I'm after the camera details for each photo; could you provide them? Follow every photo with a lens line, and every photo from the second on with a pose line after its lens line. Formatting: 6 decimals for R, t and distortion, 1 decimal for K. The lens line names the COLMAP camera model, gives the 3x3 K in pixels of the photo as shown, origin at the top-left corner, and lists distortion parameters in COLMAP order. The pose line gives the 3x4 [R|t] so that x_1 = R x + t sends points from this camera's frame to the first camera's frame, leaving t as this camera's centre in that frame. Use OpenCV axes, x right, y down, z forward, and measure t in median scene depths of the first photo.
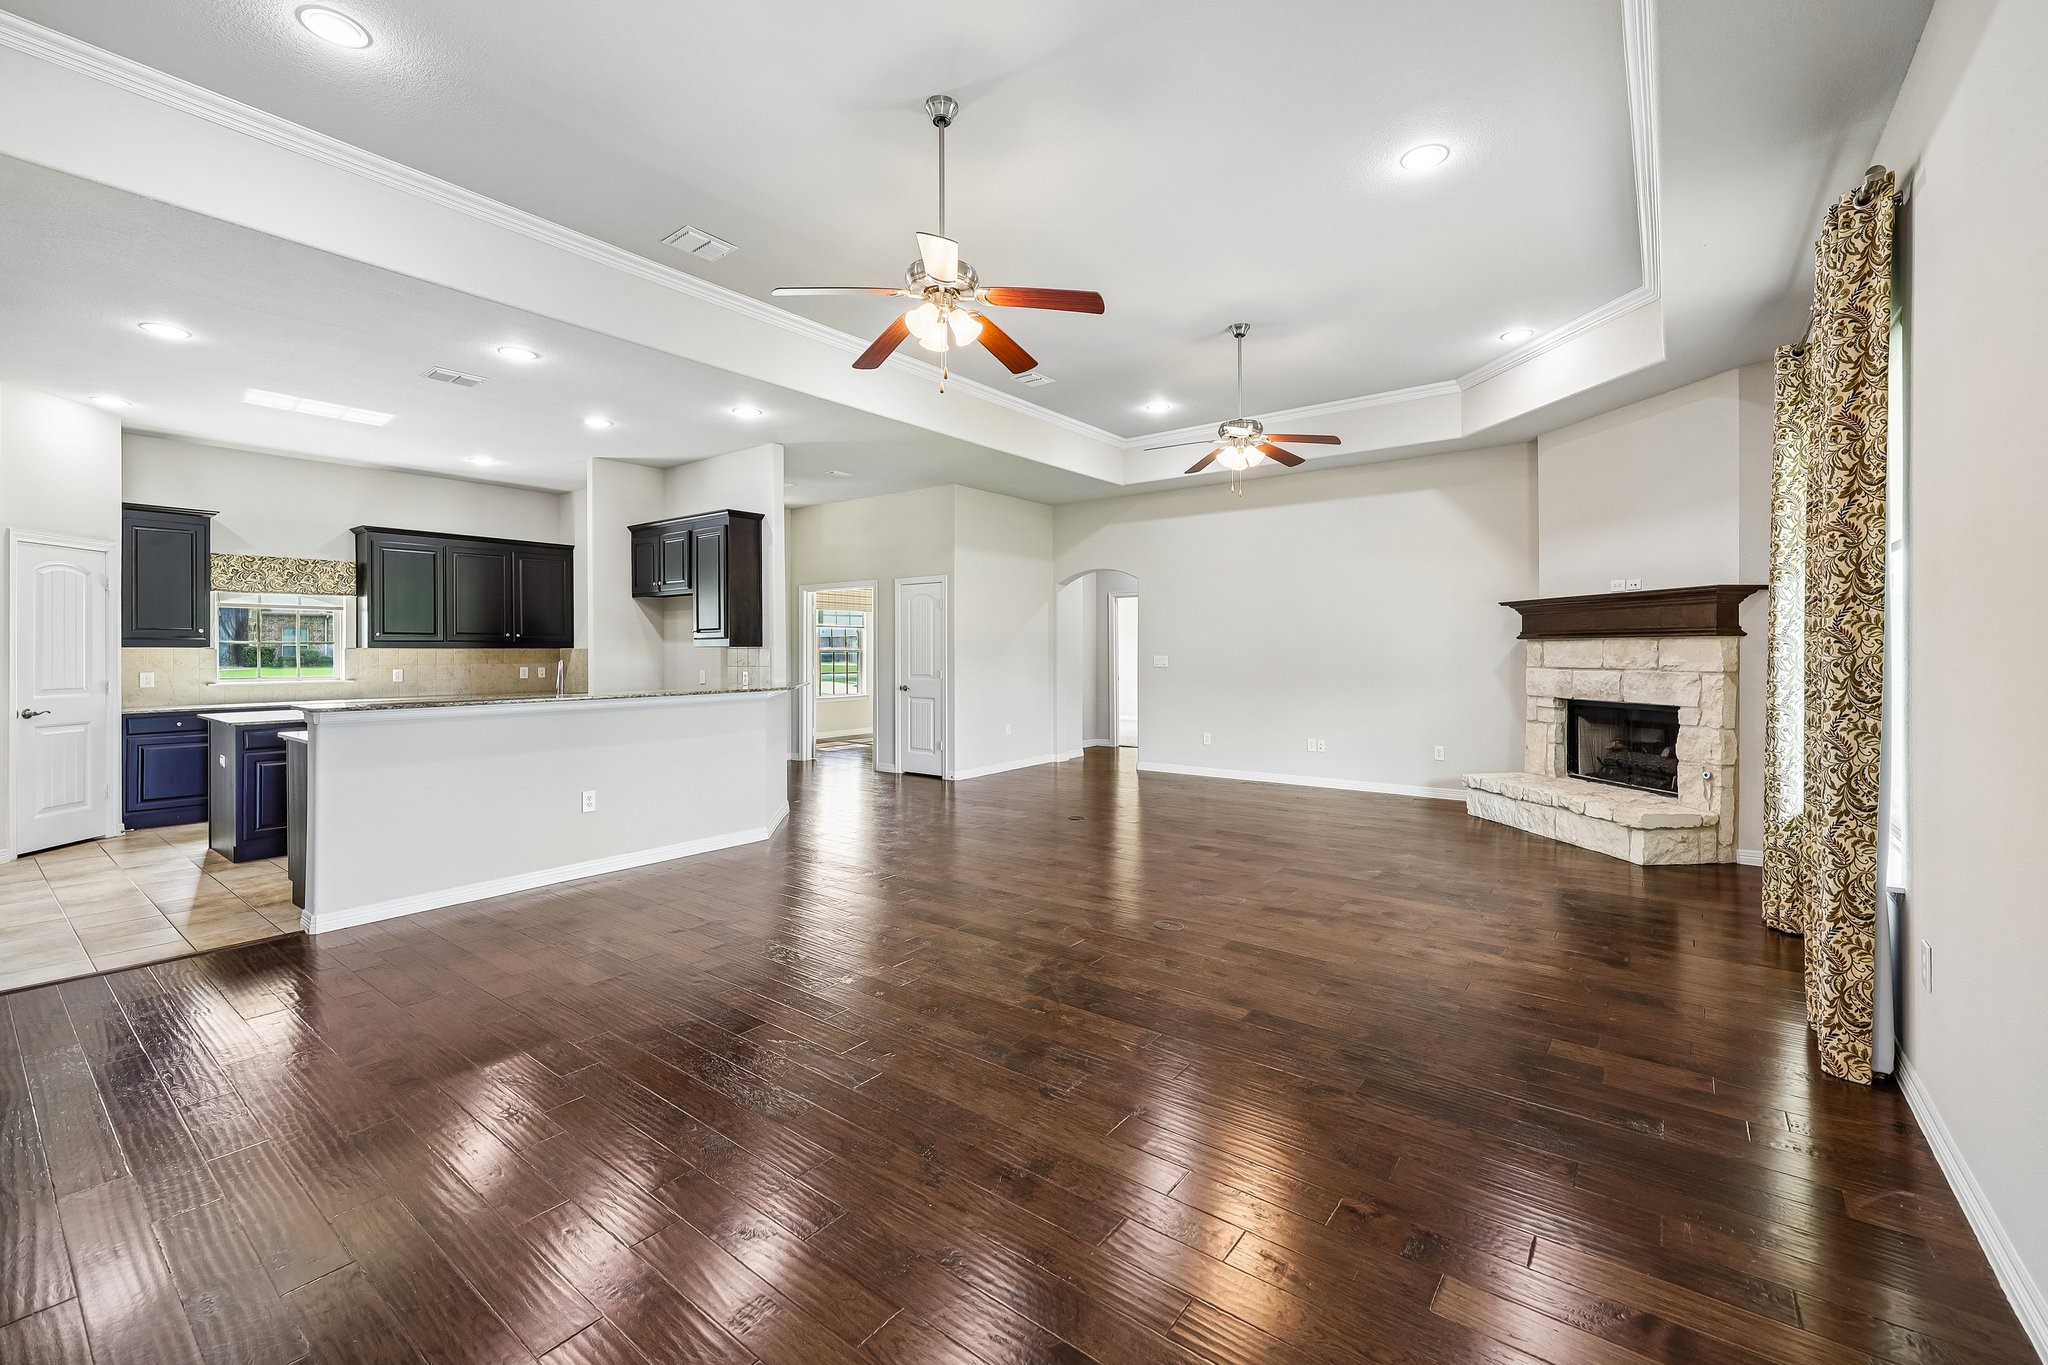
lens RADIAL K [[841.1, 0, 1025.2], [0, 841.1, 652.9], [0, 0, 1]] dist [-0.000009, 0.000114]
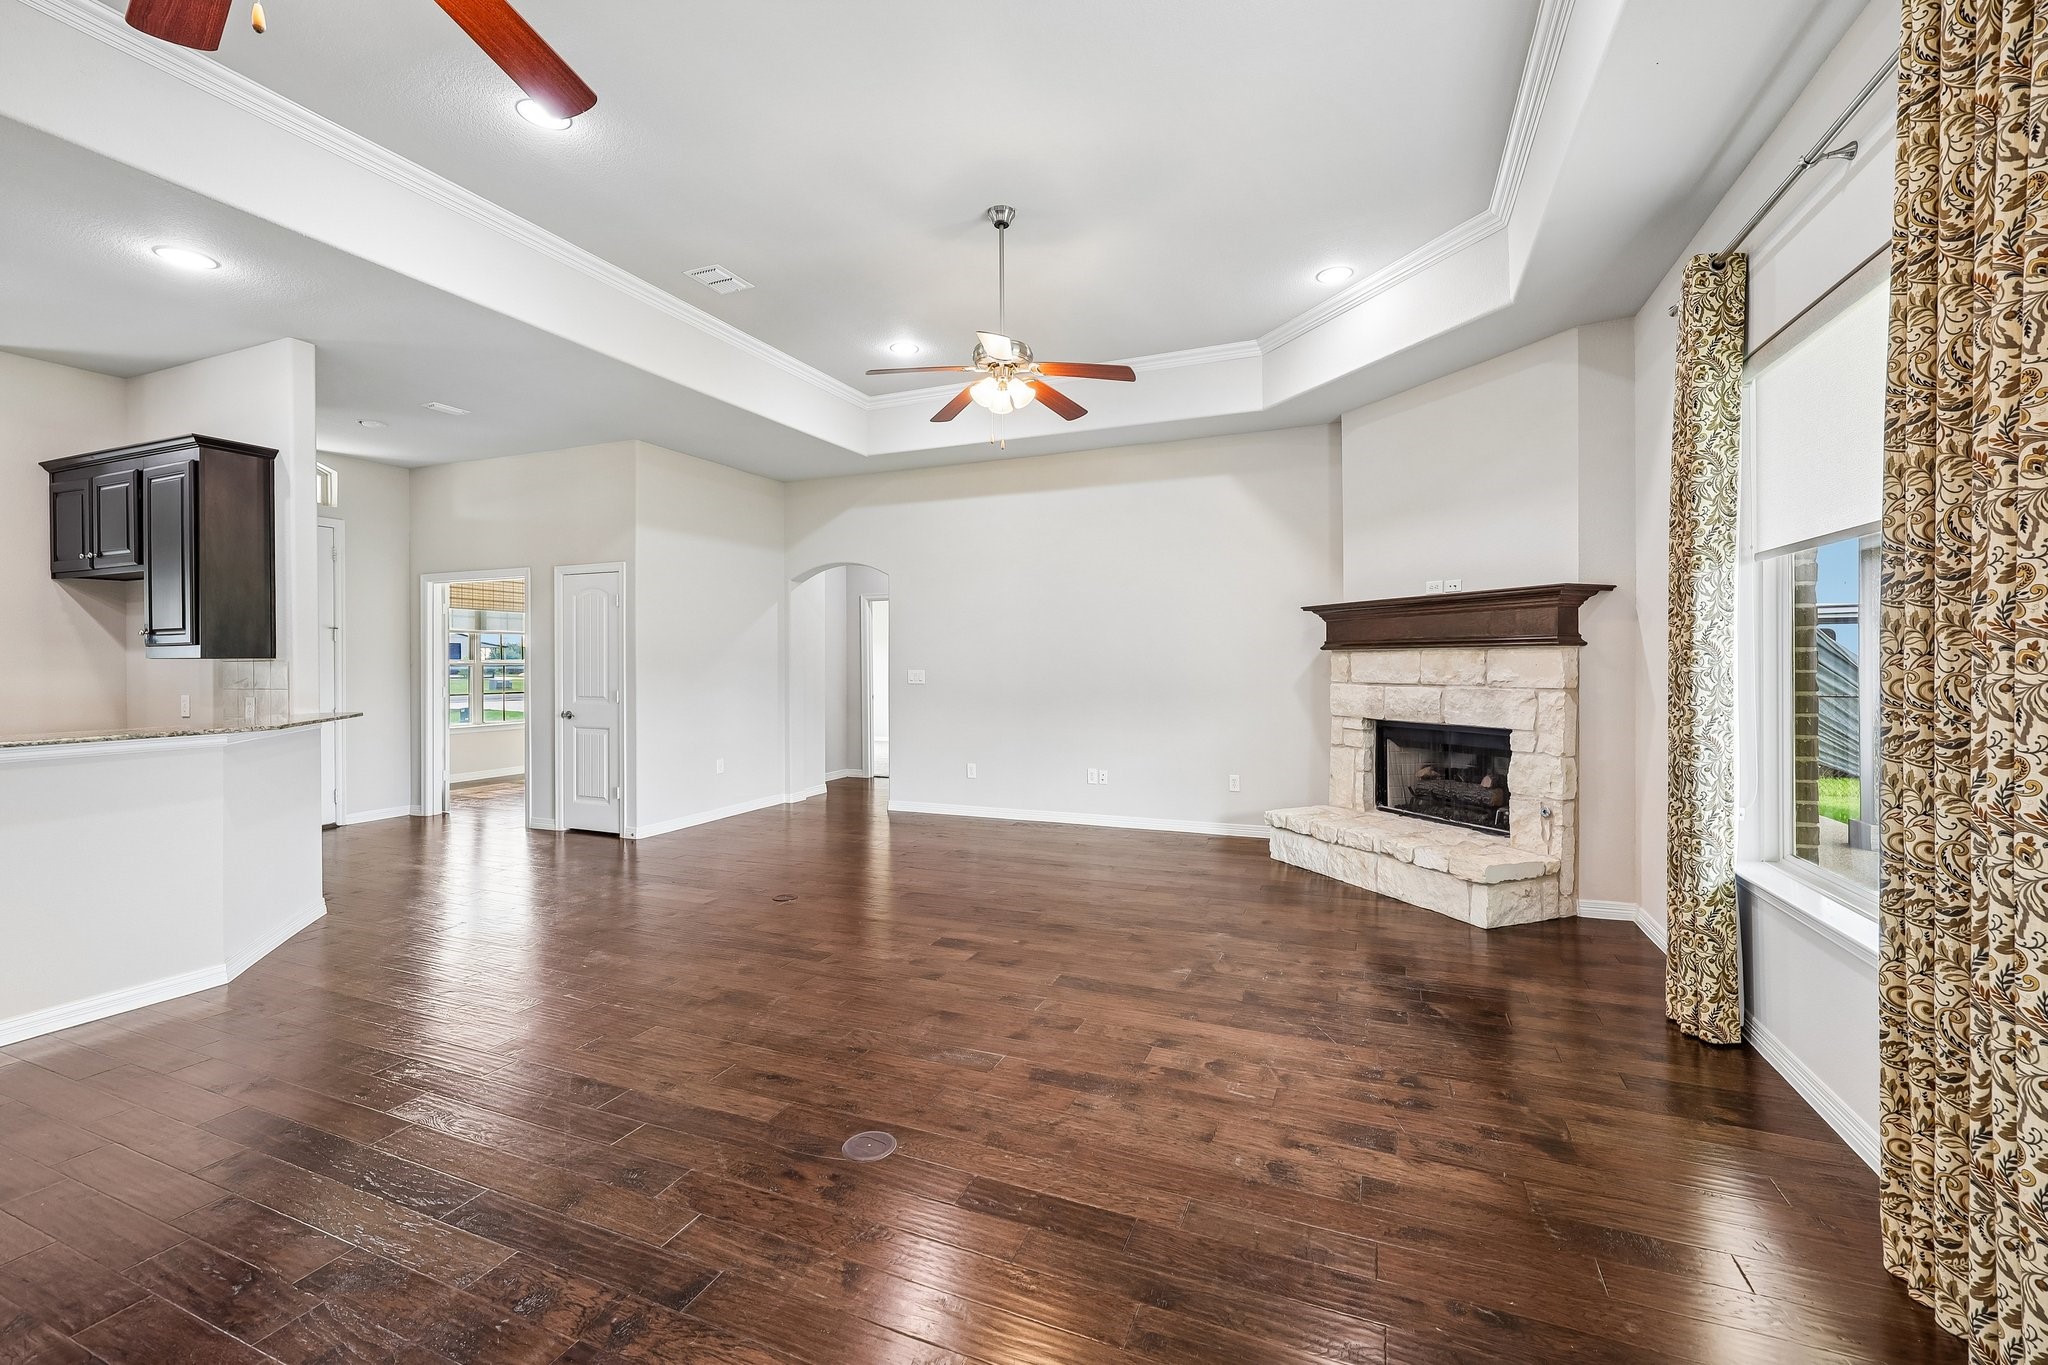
lens RADIAL K [[841.1, 0, 1025.2], [0, 841.1, 652.9], [0, 0, 1]] dist [-0.000009, 0.000114]
pose [[0.967200, 0.002048, 0.254009, 0.082501], [0.001748, 0.999890, -0.014716, -0.001215], [-0.254011, 0.014677, 0.967090, 0.270770]]
